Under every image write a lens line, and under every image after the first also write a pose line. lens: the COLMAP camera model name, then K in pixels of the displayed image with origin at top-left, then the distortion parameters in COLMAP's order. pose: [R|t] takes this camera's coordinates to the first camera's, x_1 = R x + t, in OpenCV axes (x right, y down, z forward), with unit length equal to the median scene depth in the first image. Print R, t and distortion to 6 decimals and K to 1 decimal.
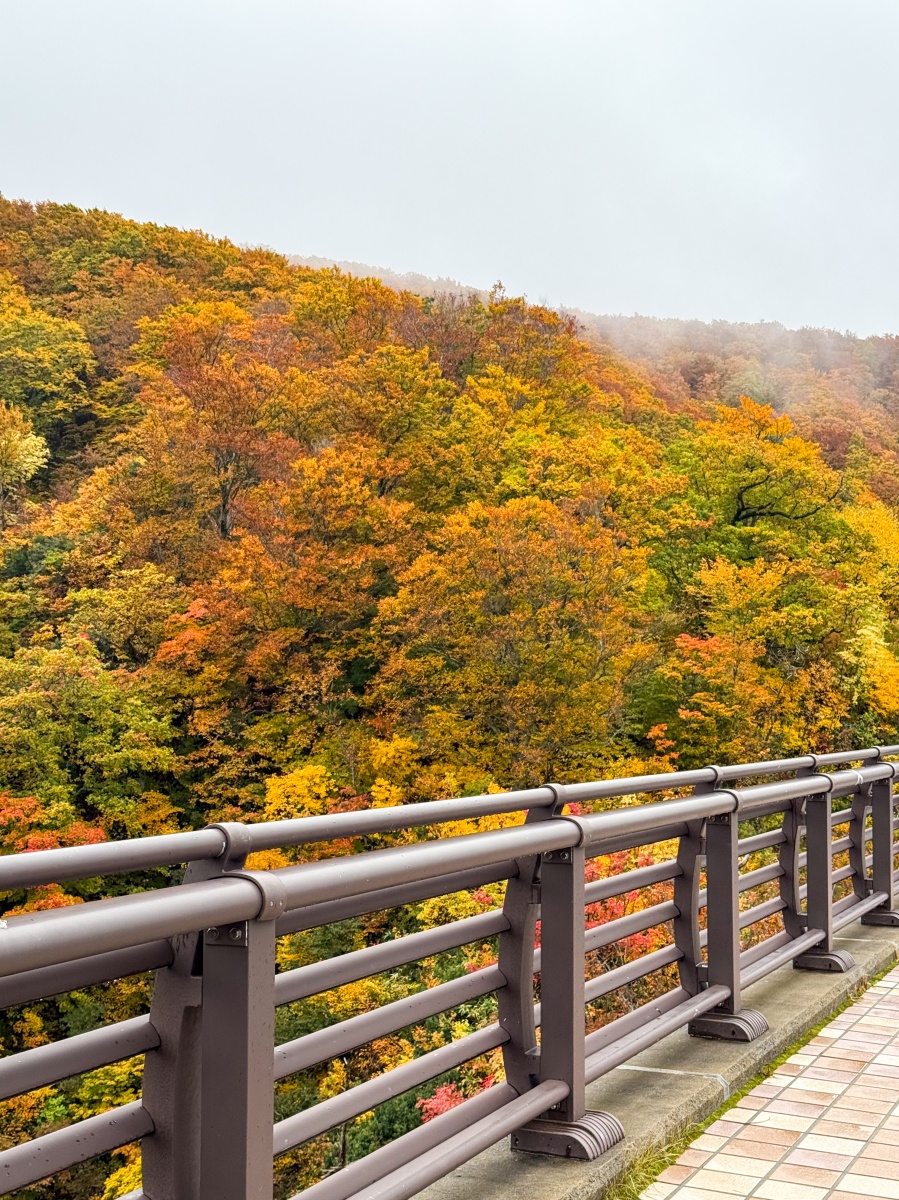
lens RADIAL K [[1680.6, 0, 428.4], [0, 1680.6, 599.8], [0, 0, 1]] dist [0.128152, 0.020496]
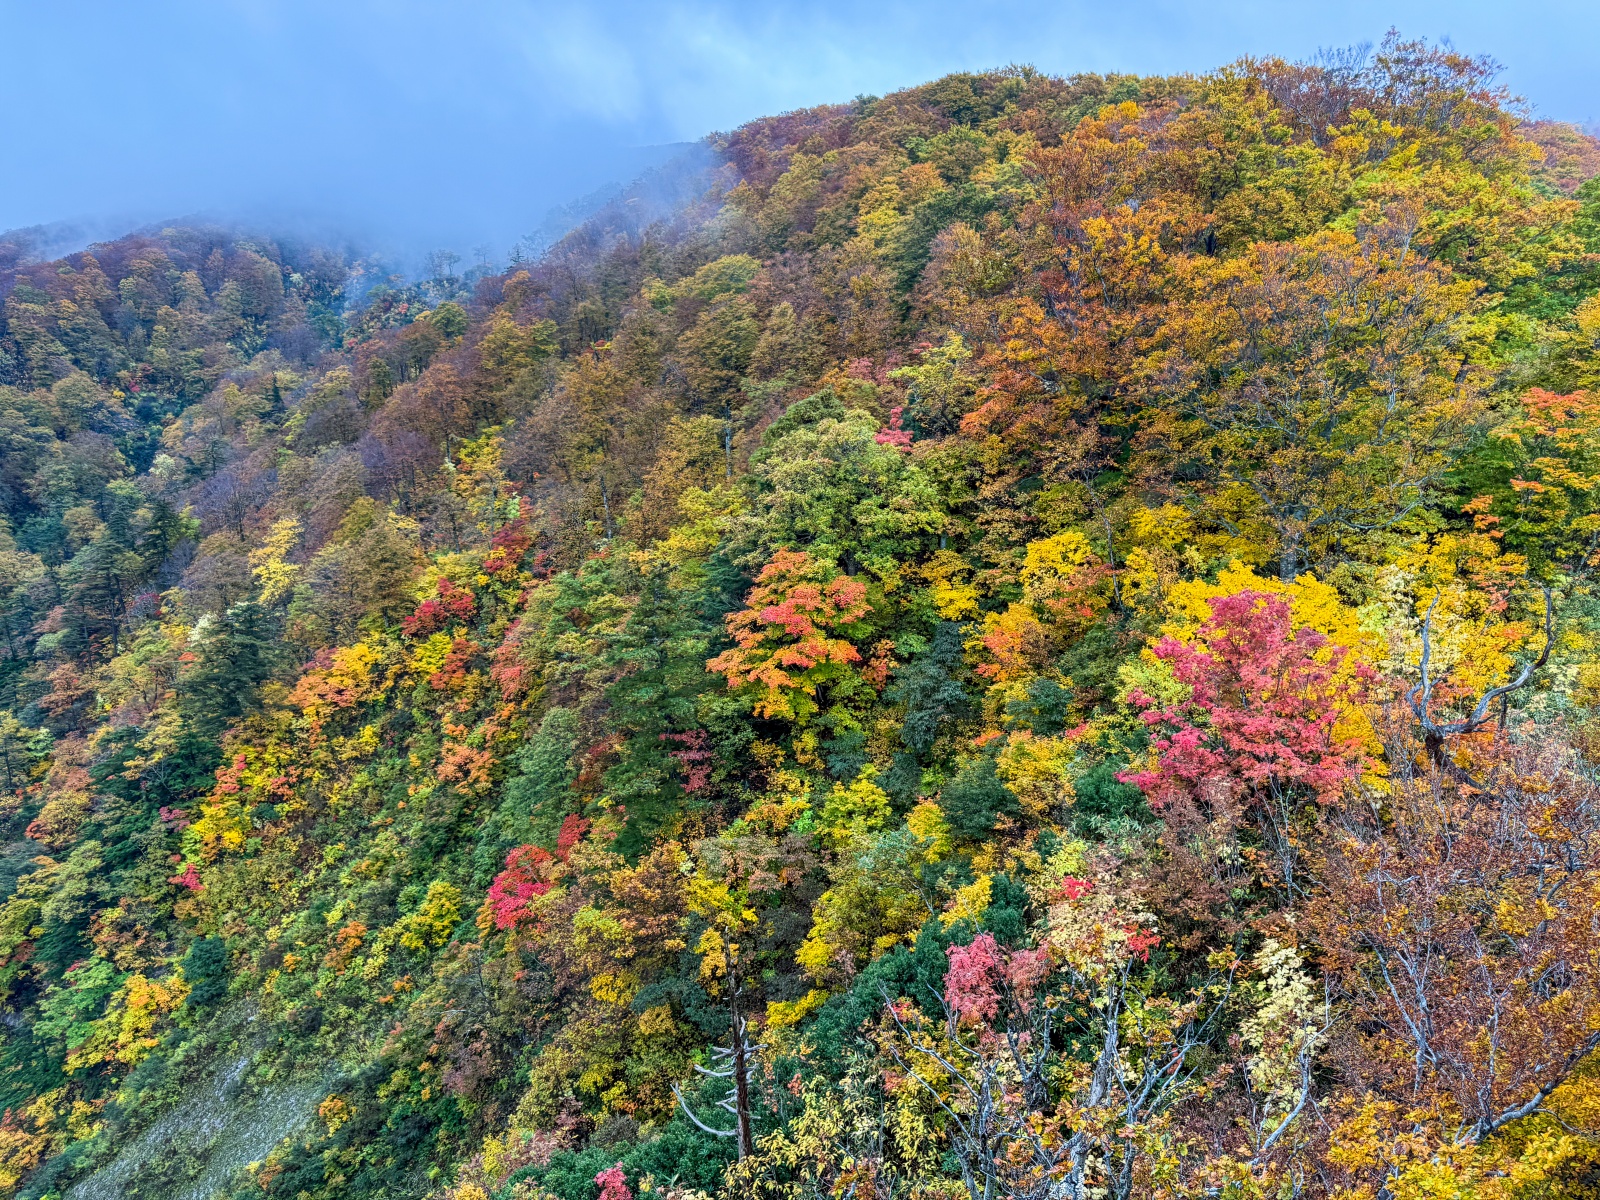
lens RADIAL K [[1098.9, 0, 806.0], [0, 1098.9, 616.0], [0, 0, 1]] dist [0.058542, -0.073408]
pose [[0.867530, 0.068795, -0.492605, 0.119708], [0.025202, 0.983037, 0.181670, 0.022893], [0.496747, -0.170019, 0.851080, 0.337786]]
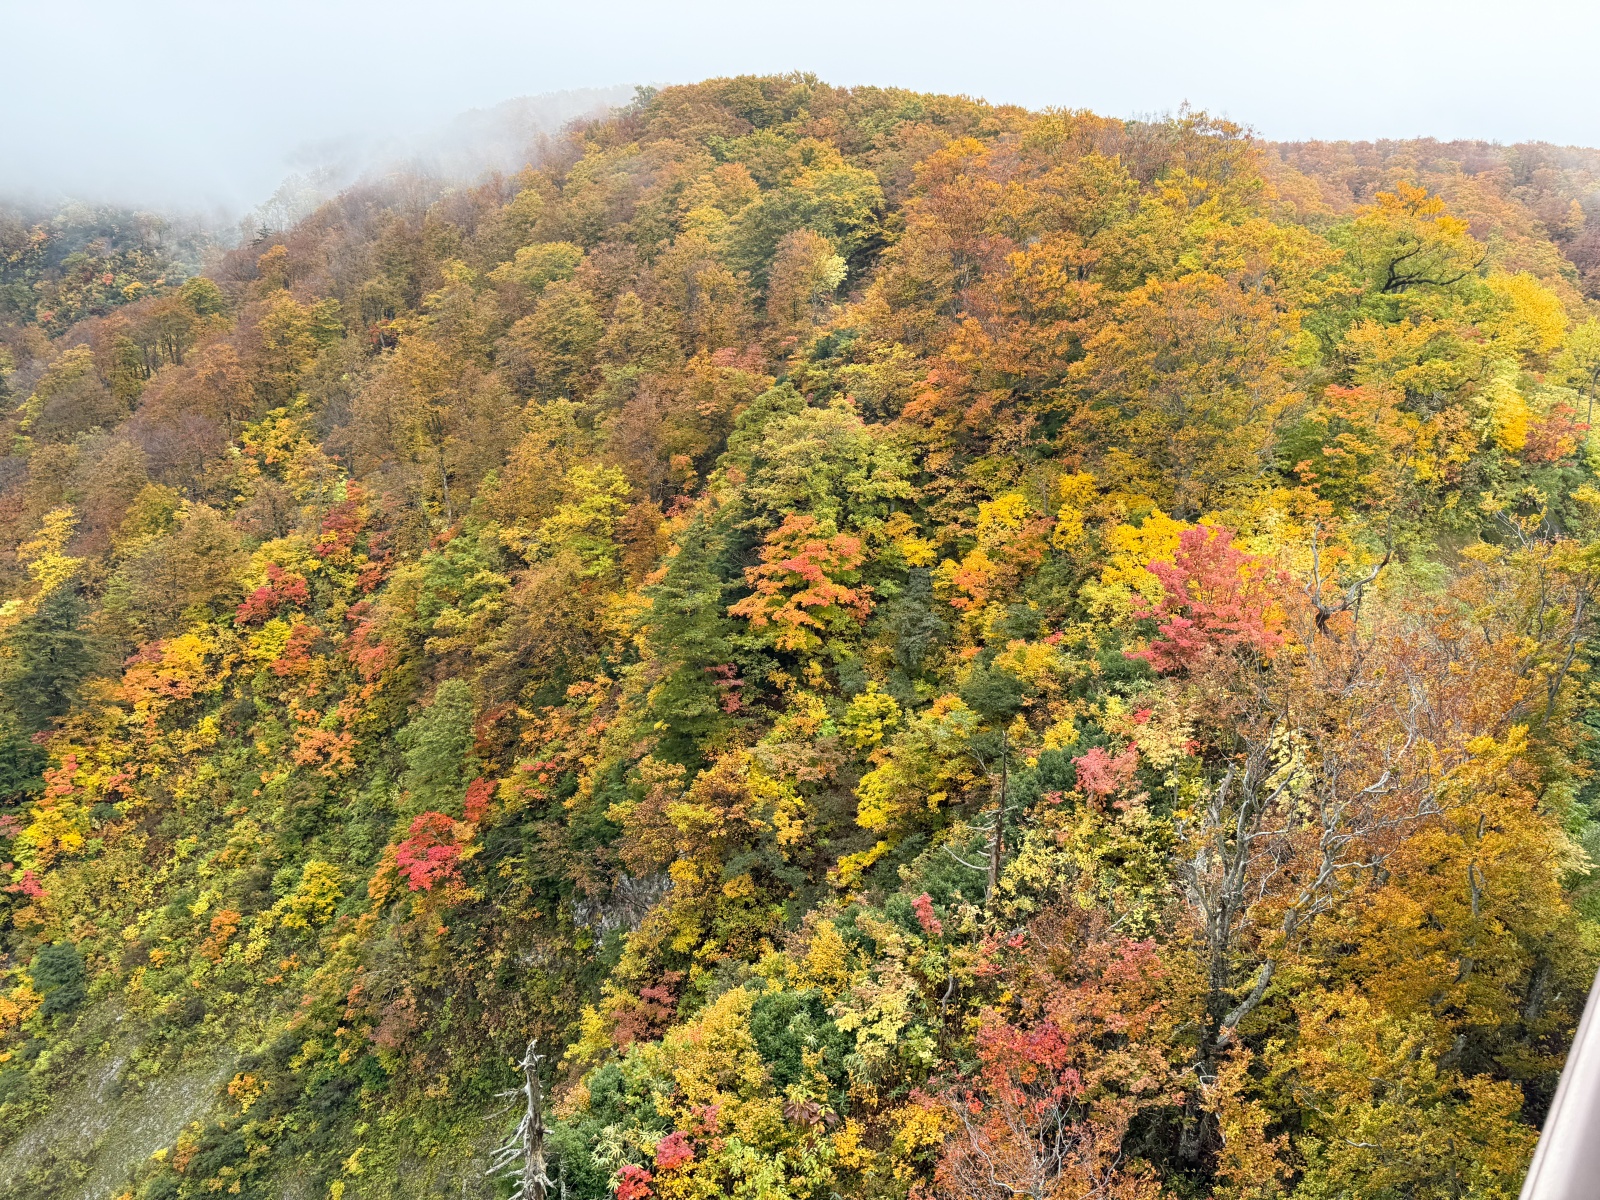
lens RADIAL K [[1113.1, 0, 781.6], [0, 1113.1, 605.4], [0, 0, 1]] dist [0.050541, -0.055870]
pose [[0.956240, 0.031591, -0.290872, 0.013498], [0.027192, 0.980255, 0.195858, 0.006963], [0.291316, -0.195196, 0.936500, 0.101997]]
